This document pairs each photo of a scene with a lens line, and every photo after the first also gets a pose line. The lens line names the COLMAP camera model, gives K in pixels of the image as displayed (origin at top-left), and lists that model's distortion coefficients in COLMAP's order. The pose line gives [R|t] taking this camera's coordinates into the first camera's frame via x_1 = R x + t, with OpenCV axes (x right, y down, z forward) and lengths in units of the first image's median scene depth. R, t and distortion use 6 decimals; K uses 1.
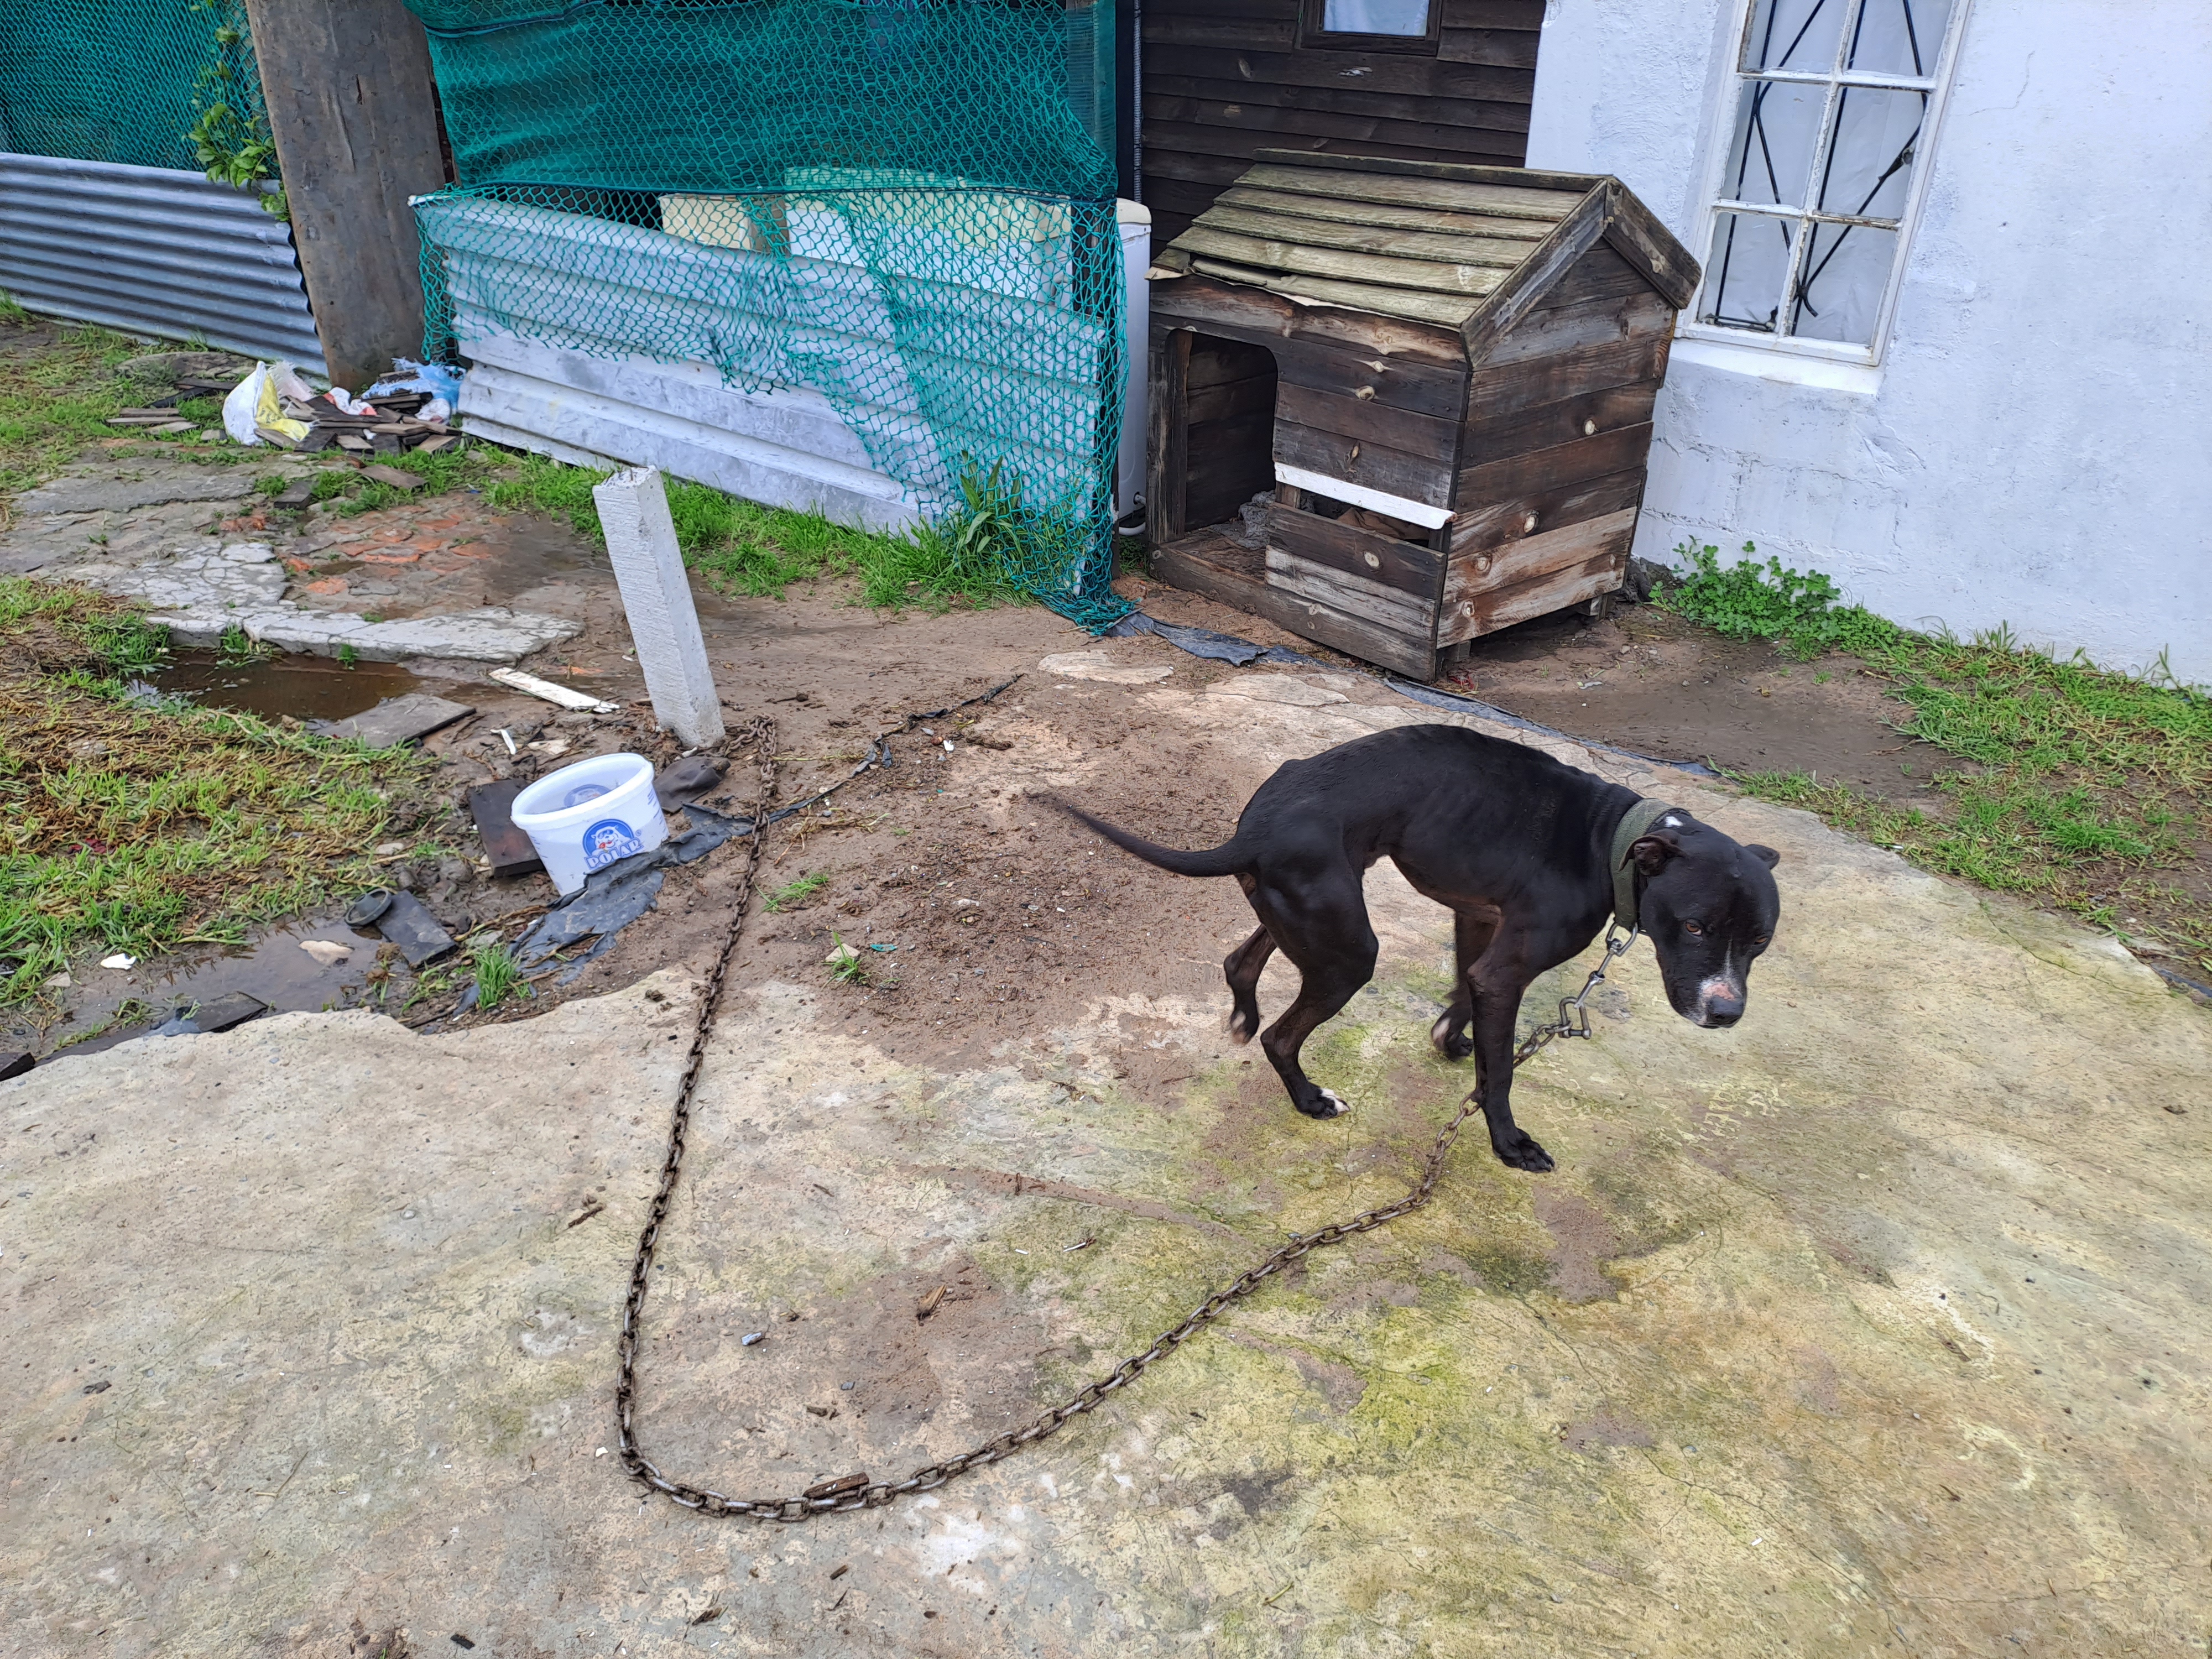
lens RADIAL K [[1598.5, 0, 1143.2], [0, 1598.5, 858.8], [0, 0, 1]] dist [0.075761, -0.075088]
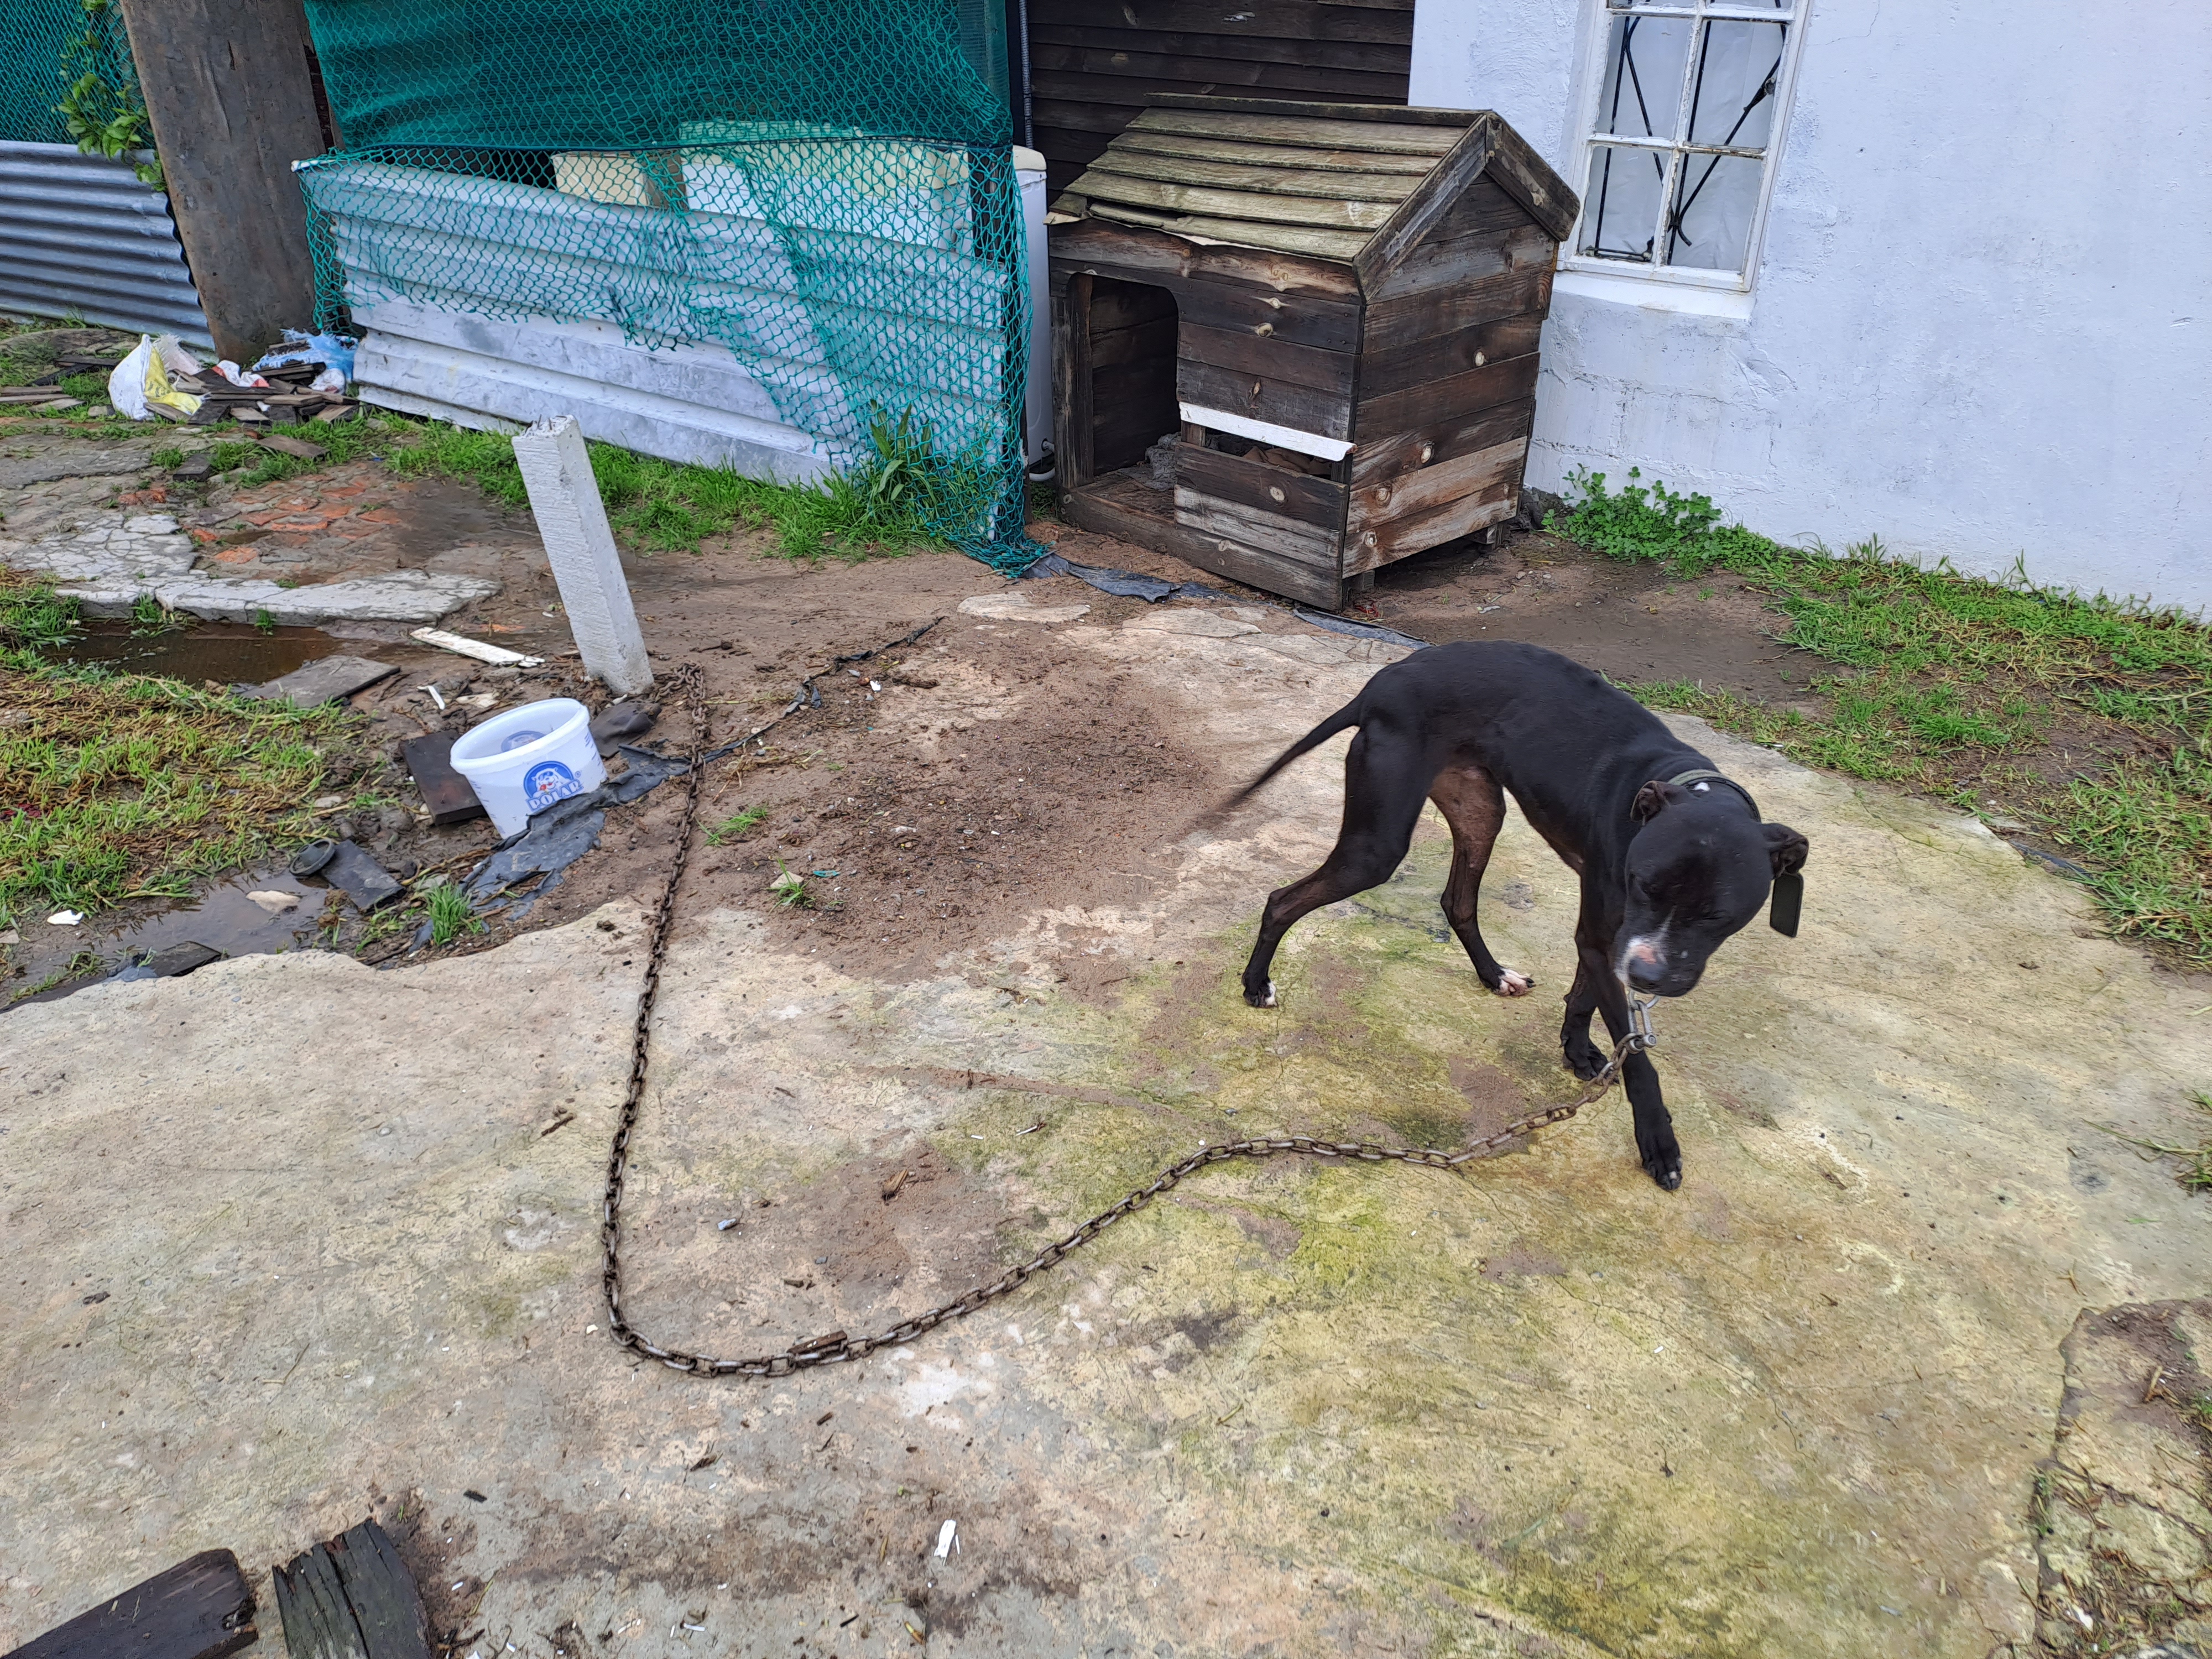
lens RADIAL K [[1598.5, 0, 1143.0], [0, 1598.5, 874.0], [0, 0, 1]] dist [0.075761, -0.075088]
pose [[0.997779, -0.043694, 0.050274, -0.006530], [0.042279, 0.998688, 0.028877, 0.025536], [-0.051470, -0.026687, 0.998318, -0.035504]]
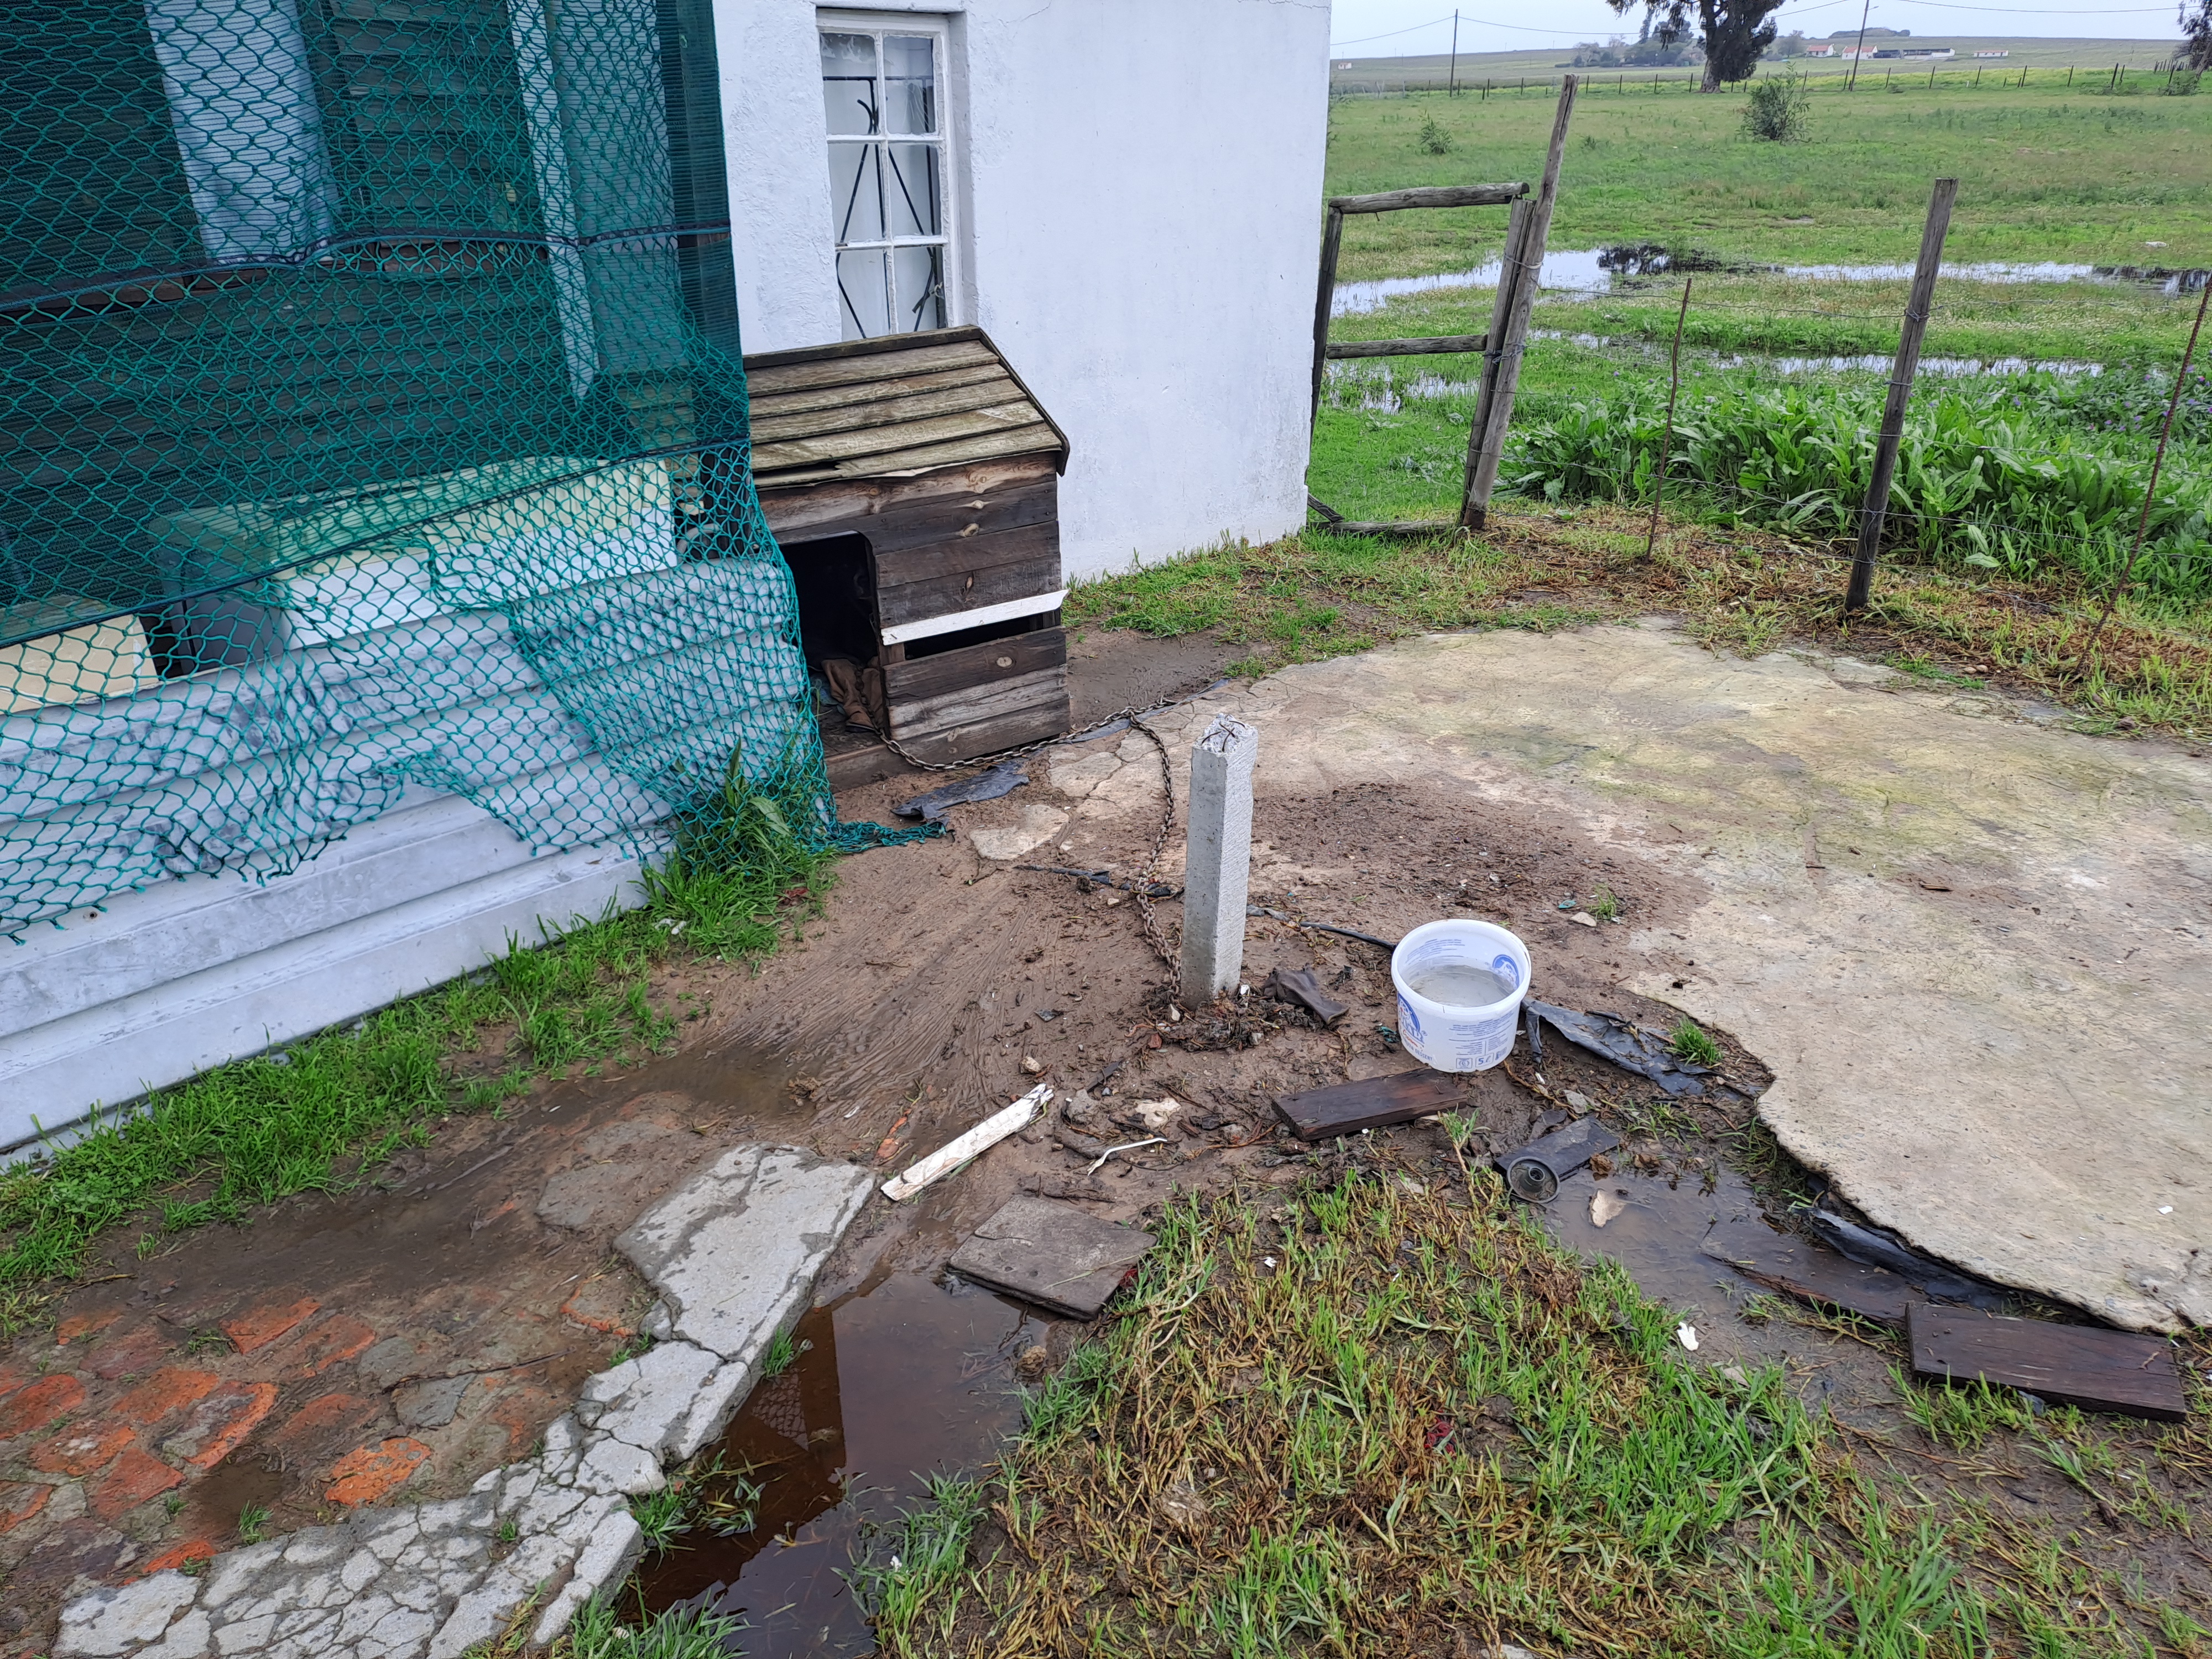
lens RADIAL K [[1598.5, 0, 1106.1], [0, 1598.5, 862.6], [0, 0, 1]] dist [0.075761, -0.075088]
pose [[0.108255, -0.434442, 0.894171, -0.984411], [0.506822, 0.797906, 0.326311, -0.426802], [-0.855227, 0.417860, 0.306562, 0.667937]]
